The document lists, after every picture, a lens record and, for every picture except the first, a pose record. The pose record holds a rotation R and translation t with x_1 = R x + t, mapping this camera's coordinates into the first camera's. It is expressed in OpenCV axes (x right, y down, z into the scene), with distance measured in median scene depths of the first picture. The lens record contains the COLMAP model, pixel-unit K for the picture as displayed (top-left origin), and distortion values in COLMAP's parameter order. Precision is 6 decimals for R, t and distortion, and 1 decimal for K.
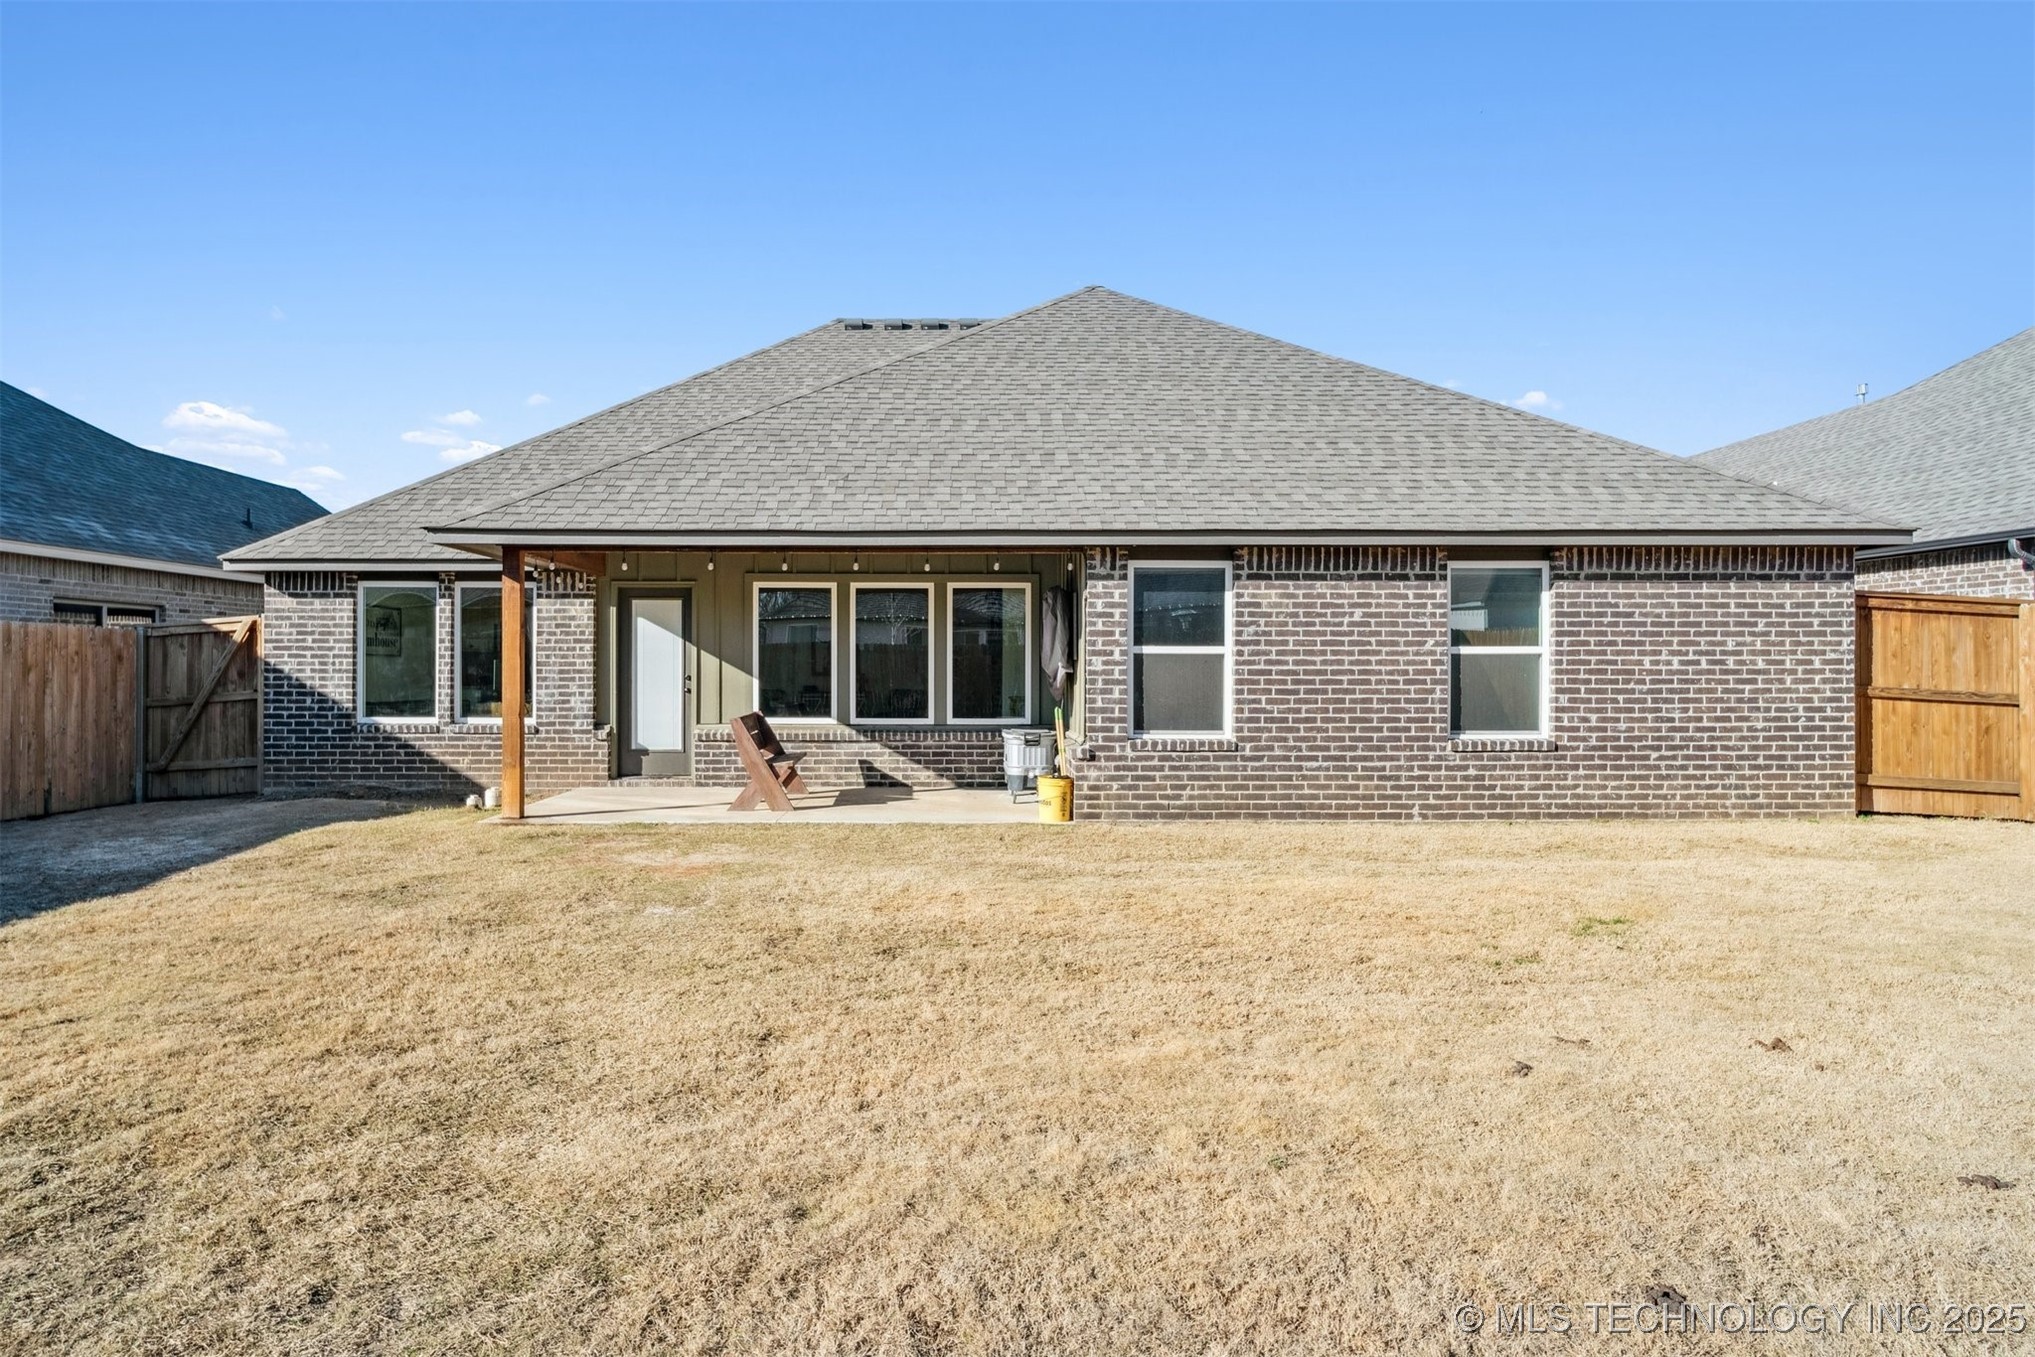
lens RADIAL K [[1142.1, 0, 998.5], [0, 1142.1, 667.0], [0, 0, 1]] dist [-0.001392, 0.002710]
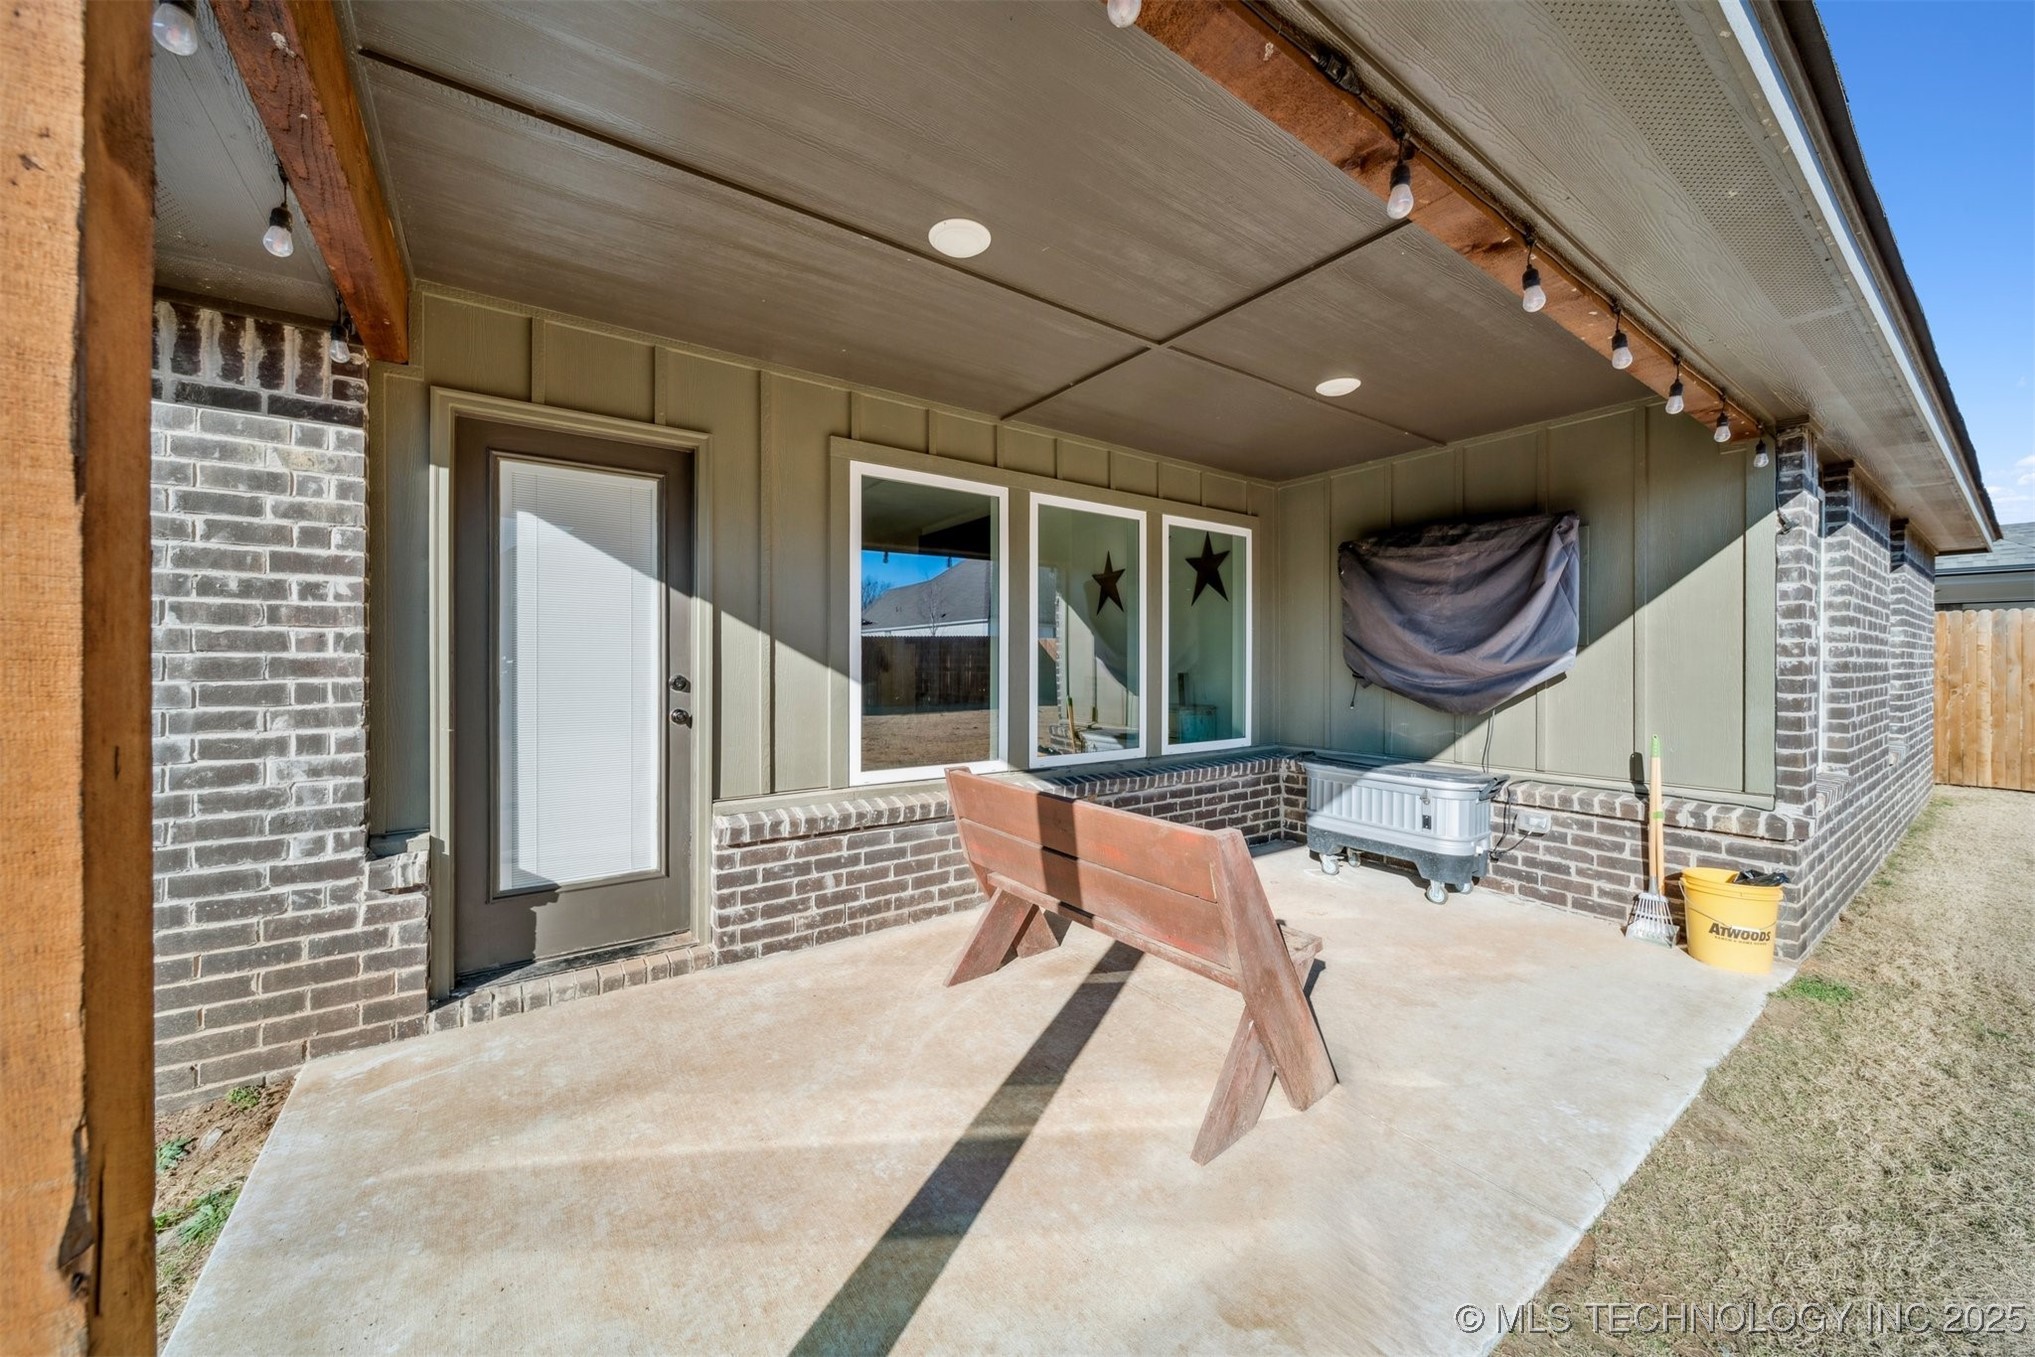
lens RADIAL K [[715.0, 0, 1005.8], [0, 715.0, 665.8], [0, 0, 1]] dist [0.000777, -0.001500]
pose [[0.829404, -0.001399, 0.558648, -0.320352], [-0.001961, 0.999983, 0.005415, 0.002092], [-0.558646, -0.005587, 0.829387, 0.749136]]
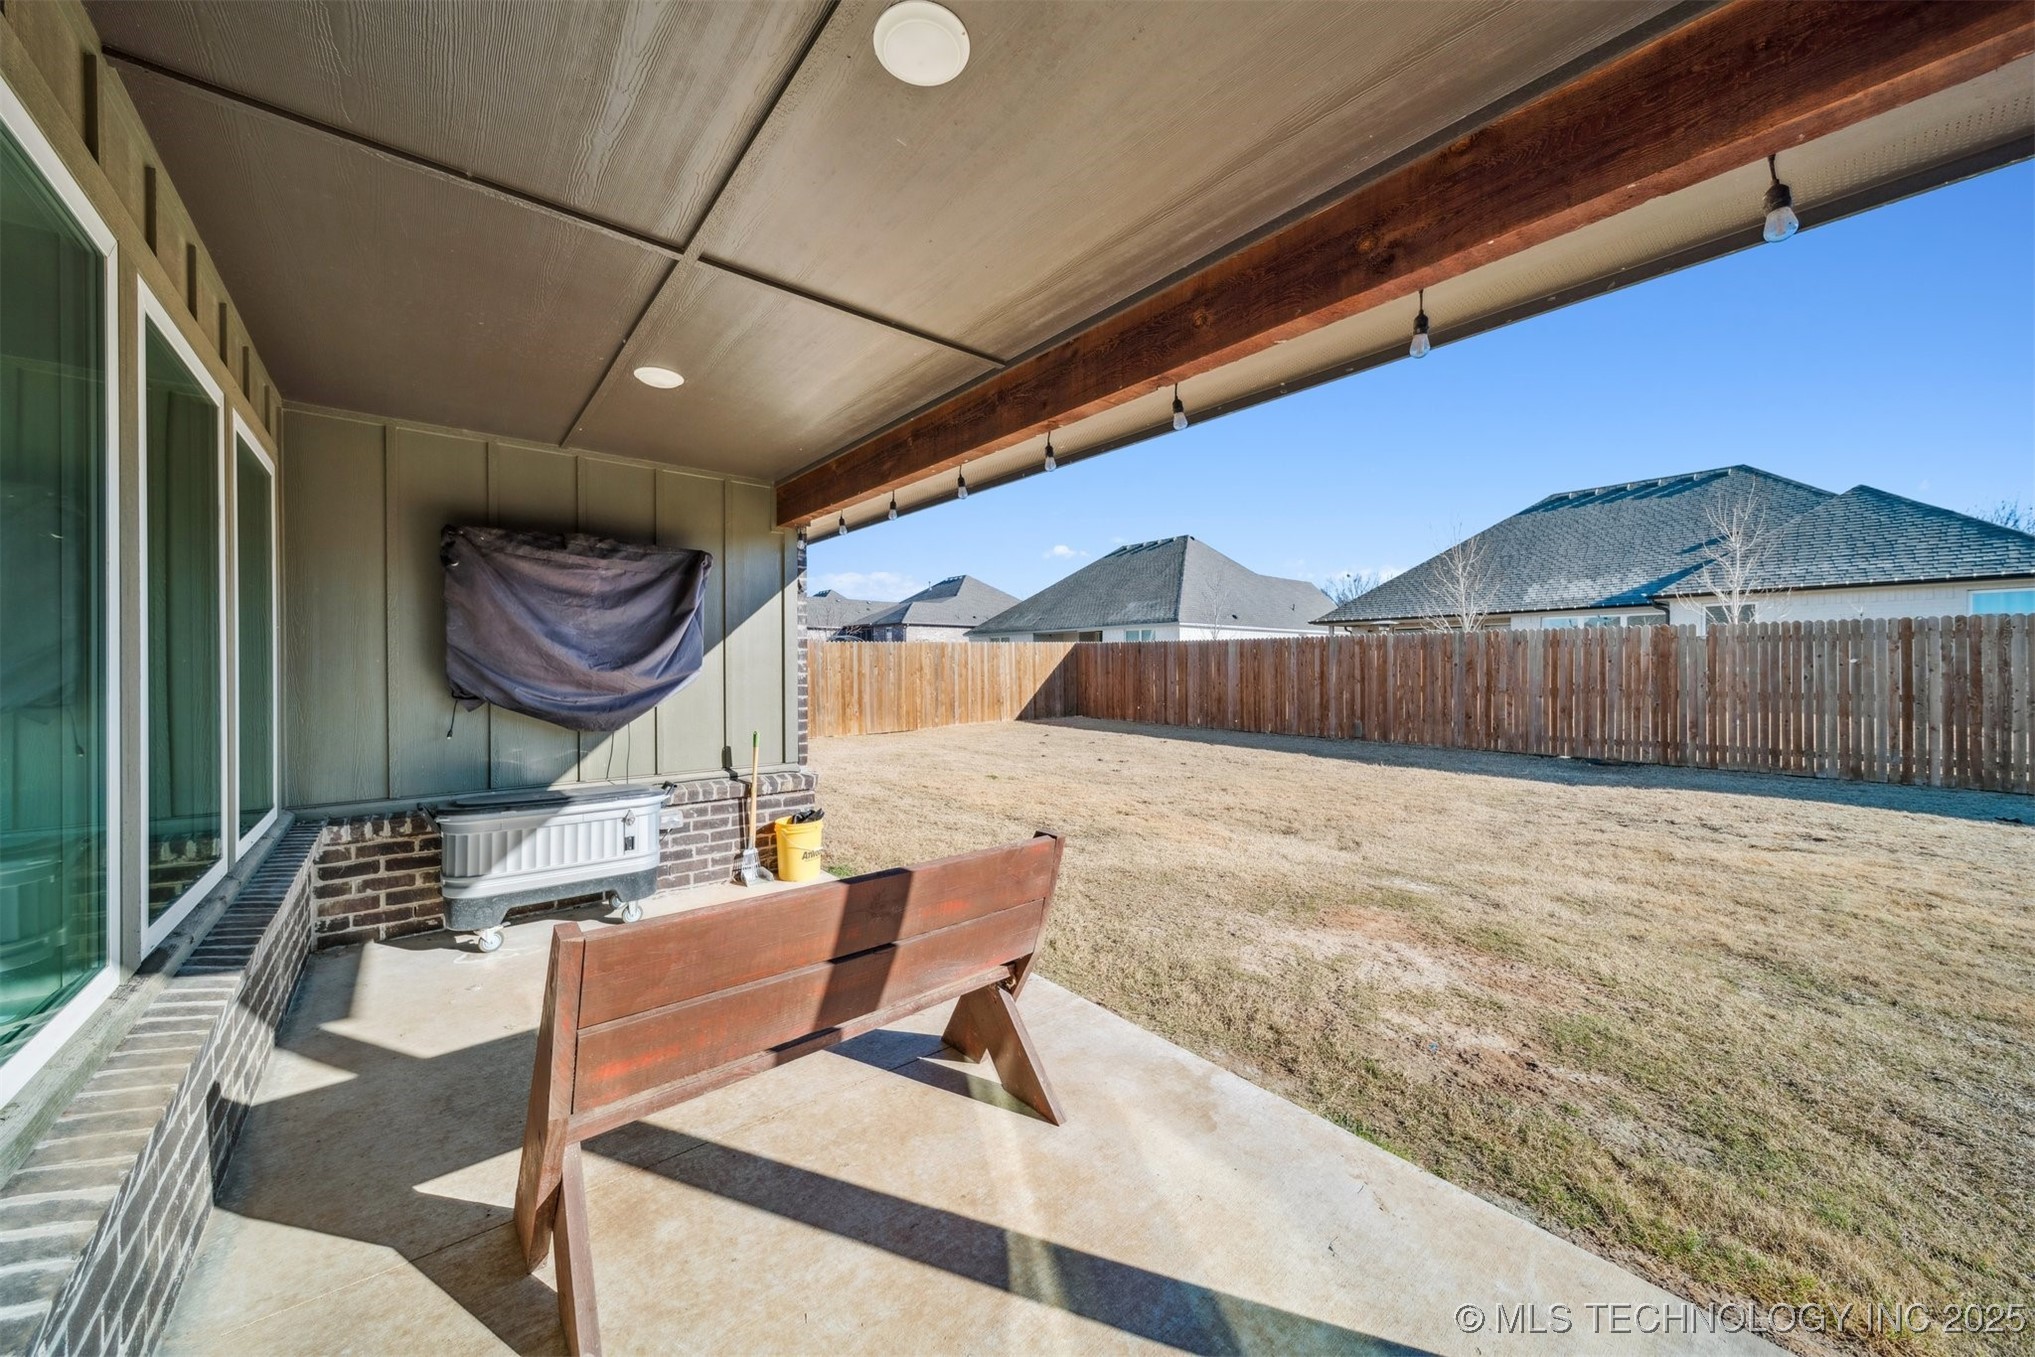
lens RADIAL K [[715.0, 0, 1000.5], [0, 715.0, 668.6], [0, 0, 1]] dist [0.000777, -0.001500]
pose [[-0.626088, -0.001784, 0.779751, -0.328950], [0.000692, 0.999996, 0.002844, -0.003442], [-0.779752, 0.002320, -0.626084, 0.972862]]
